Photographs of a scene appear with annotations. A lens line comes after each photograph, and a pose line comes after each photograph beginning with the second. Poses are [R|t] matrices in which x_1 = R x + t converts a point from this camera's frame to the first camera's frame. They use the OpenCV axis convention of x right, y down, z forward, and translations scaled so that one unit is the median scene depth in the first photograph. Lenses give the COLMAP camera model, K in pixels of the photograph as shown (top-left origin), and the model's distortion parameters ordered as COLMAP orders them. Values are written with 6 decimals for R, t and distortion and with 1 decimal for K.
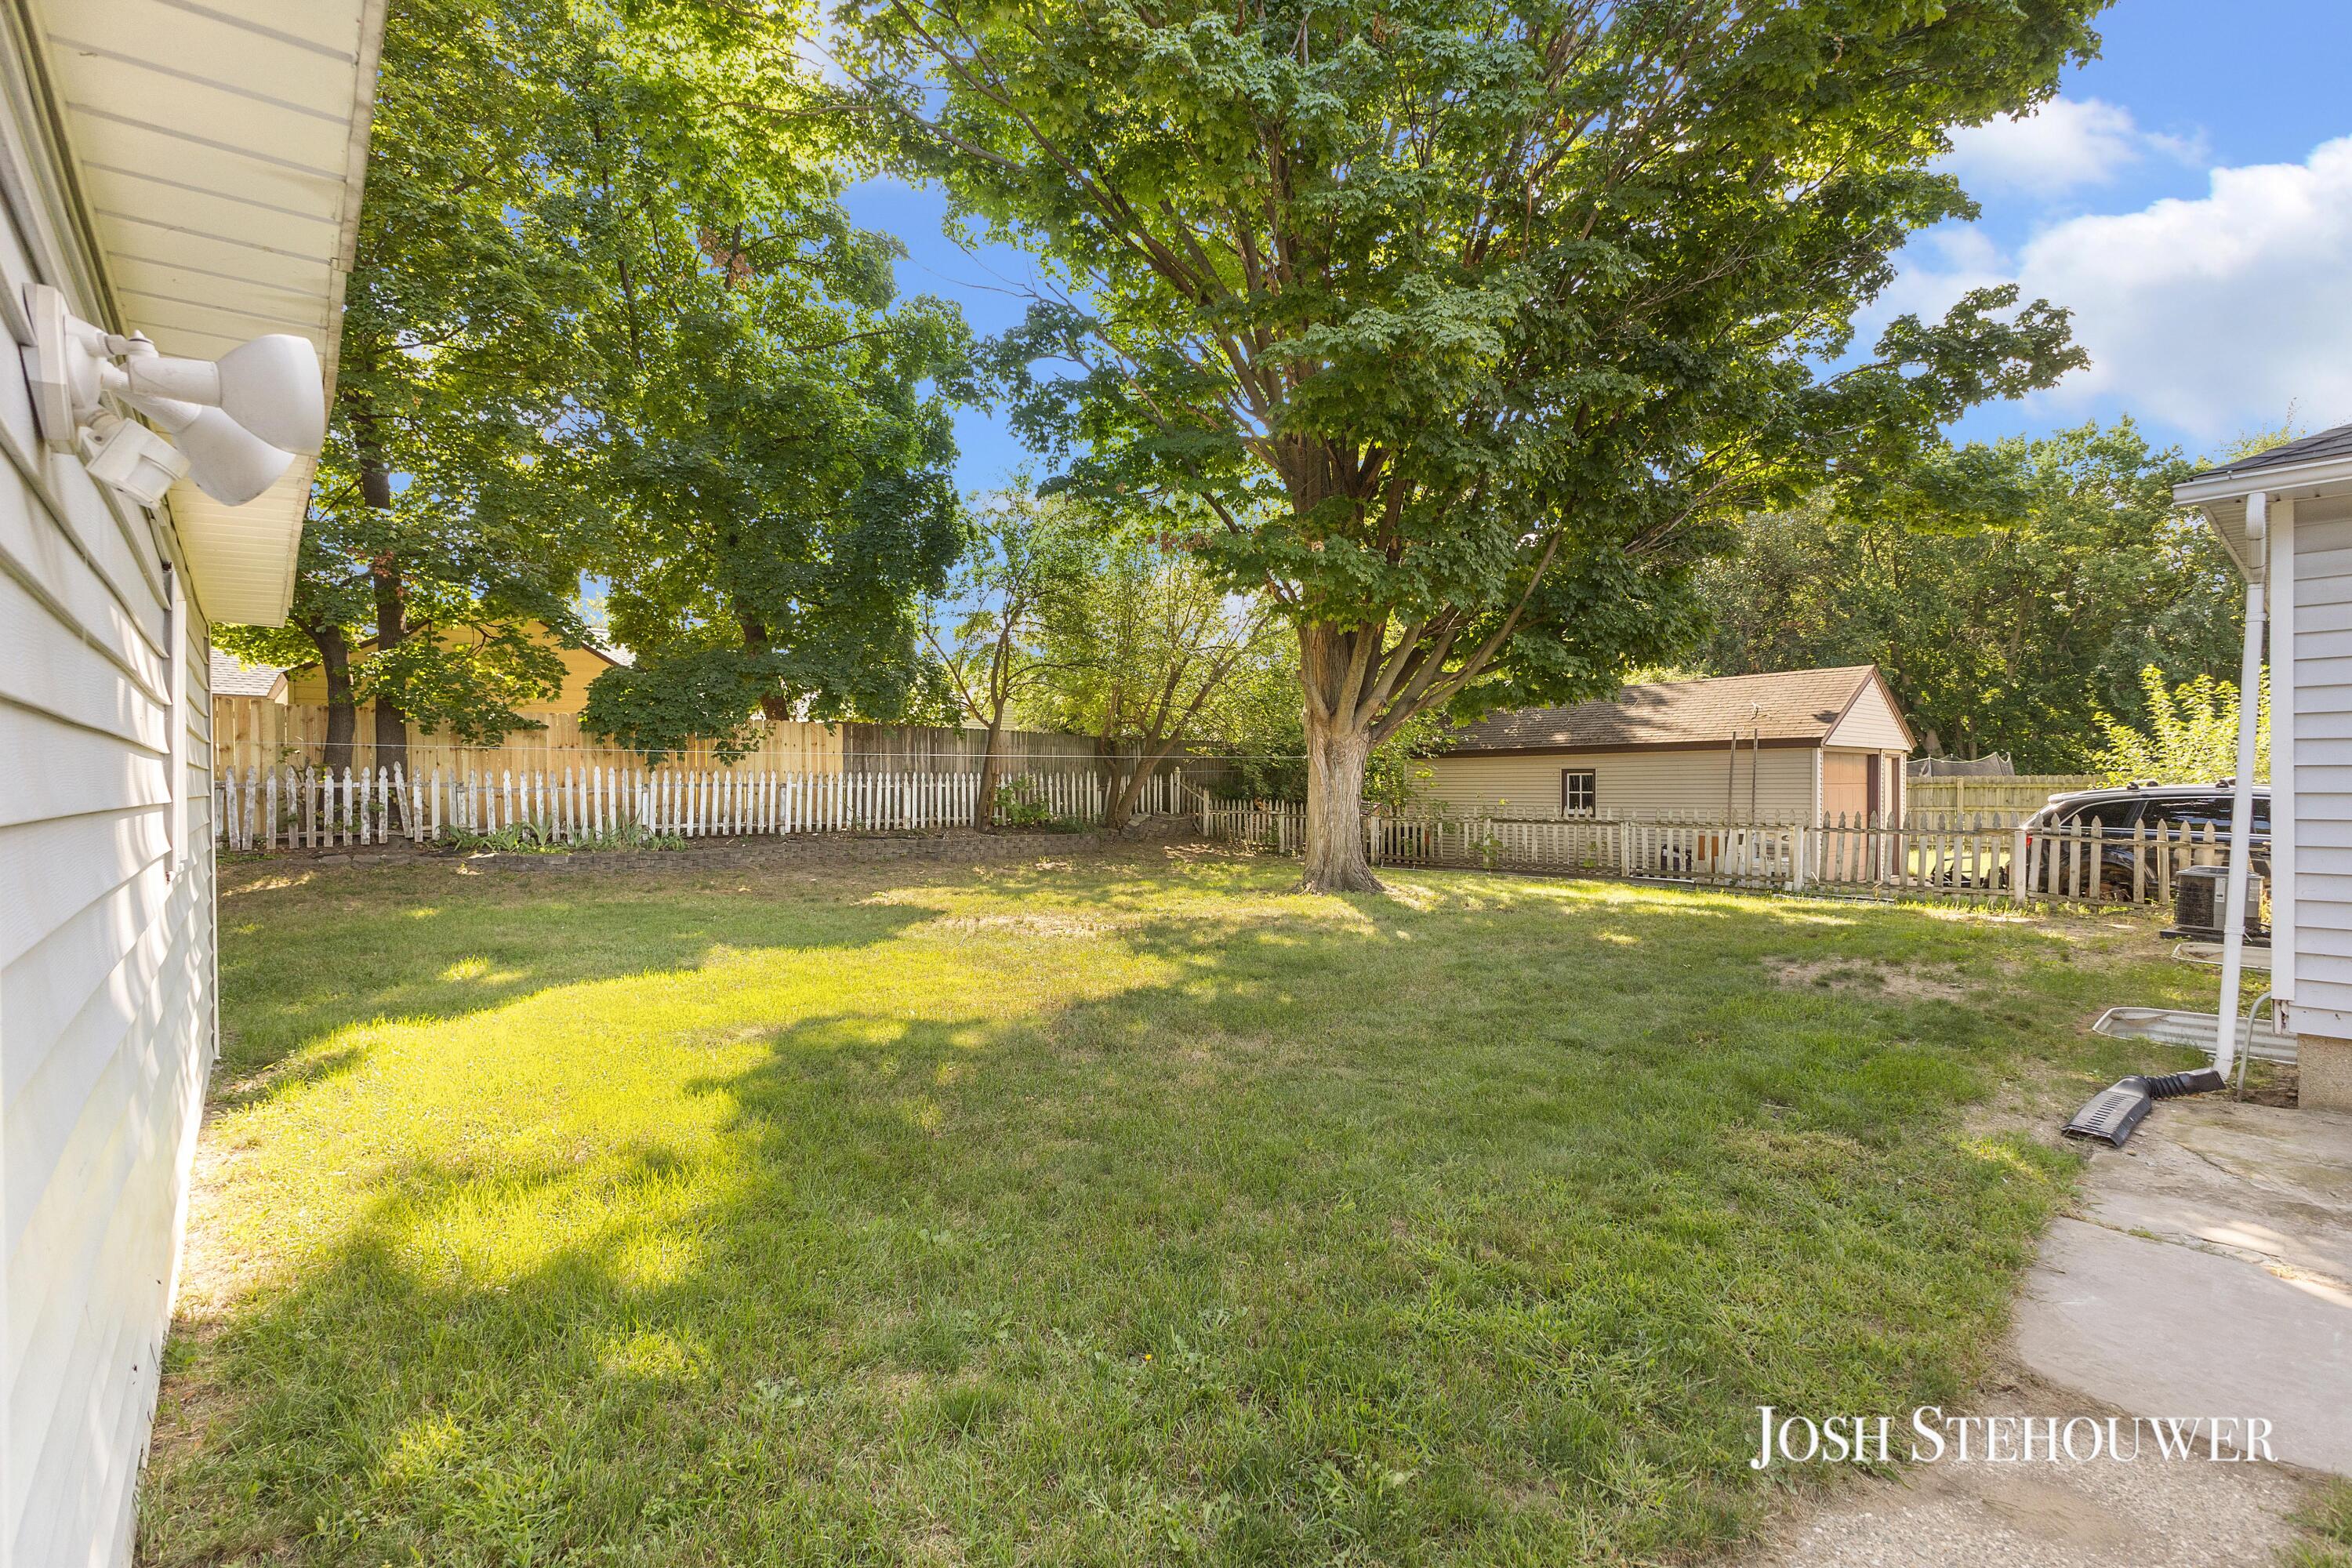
lens RADIAL K [[1149.6, 0, 1177.3], [0, 1149.6, 809.7], [0, 0, 1]] dist [0.010593, -0.001253]
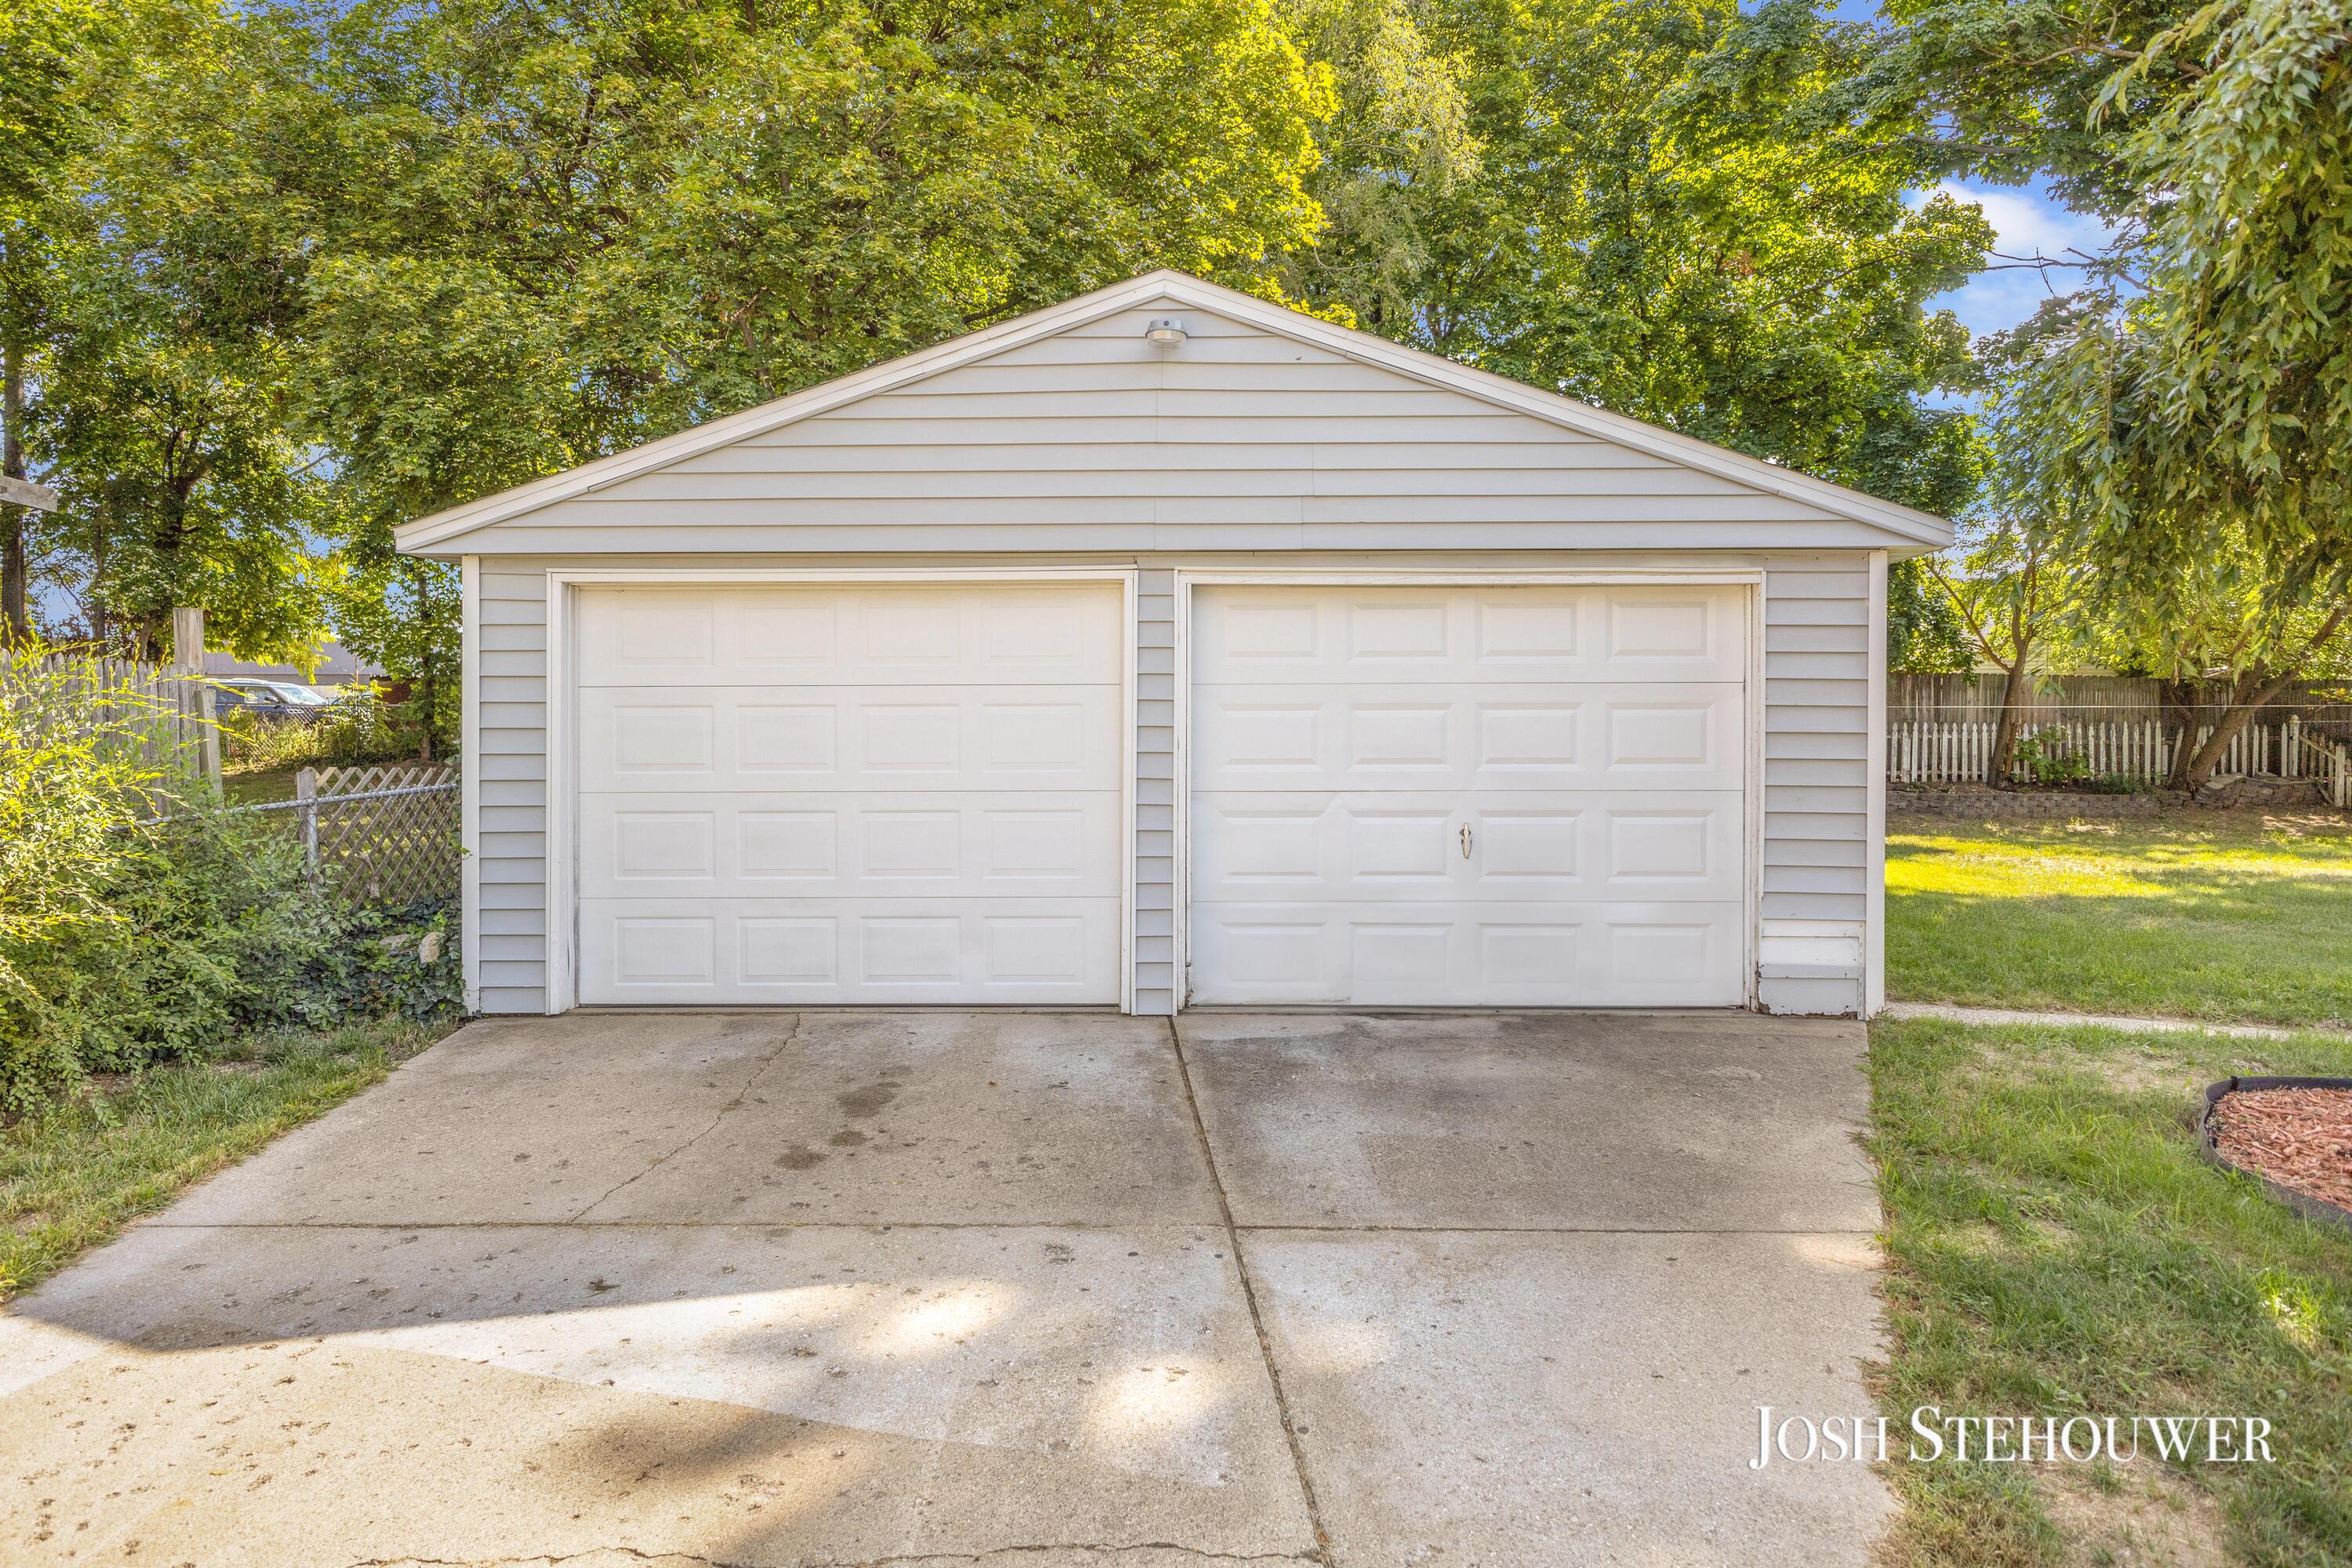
lens RADIAL K [[1336.7, 0, 1176.8], [0, 1336.7, 739.8], [0, 0, 1]] dist [-0.004450, -0.001574]
pose [[0.748289, 0.007530, -0.663330, 0.040701], [-0.021739, 0.999677, -0.013175, 0.008795], [0.663016, 0.024279, 0.748211, -0.201492]]
